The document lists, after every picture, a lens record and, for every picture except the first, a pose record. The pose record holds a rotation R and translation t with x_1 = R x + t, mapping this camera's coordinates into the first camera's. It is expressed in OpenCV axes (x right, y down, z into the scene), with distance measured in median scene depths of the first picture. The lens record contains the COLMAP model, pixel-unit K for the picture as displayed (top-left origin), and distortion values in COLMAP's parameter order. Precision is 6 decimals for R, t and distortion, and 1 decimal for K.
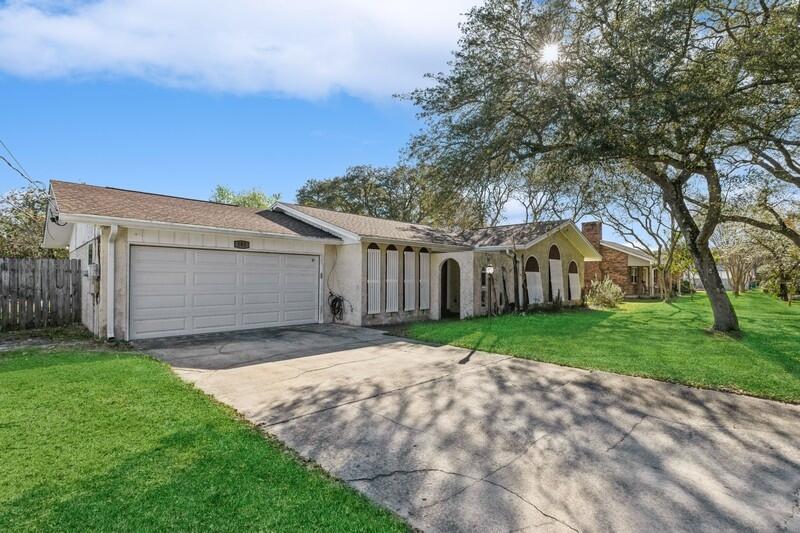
lens RADIAL K [[376.2, 0, 400.0], [0, 376.2, 265.7], [0, 0, 1]] dist [-0.001520, -0.000770]
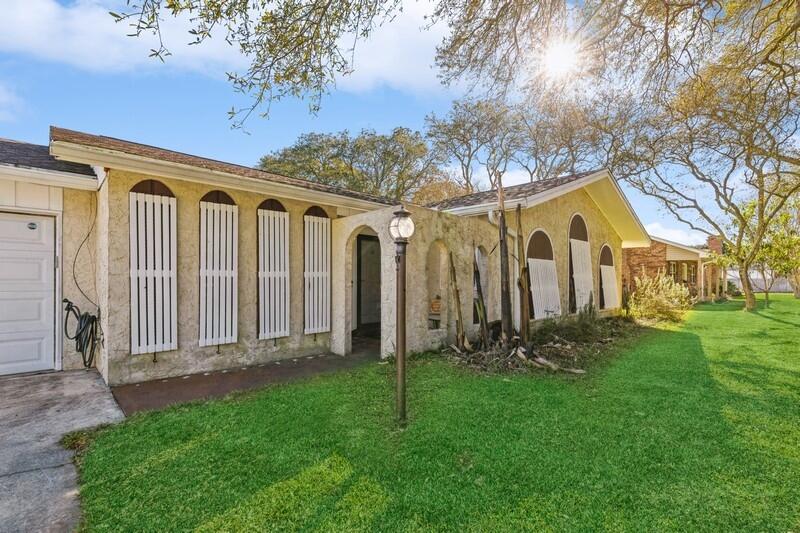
lens RADIAL K [[375.6, 0, 398.2], [0, 375.6, 273.2], [0, 0, 1]] dist [0.028607, 0.000521]
pose [[0.999882, -0.003127, -0.015058, 0.154101], [0.003348, 0.999887, 0.014643, 0.027685], [0.015011, -0.014692, 0.999779, 0.452051]]
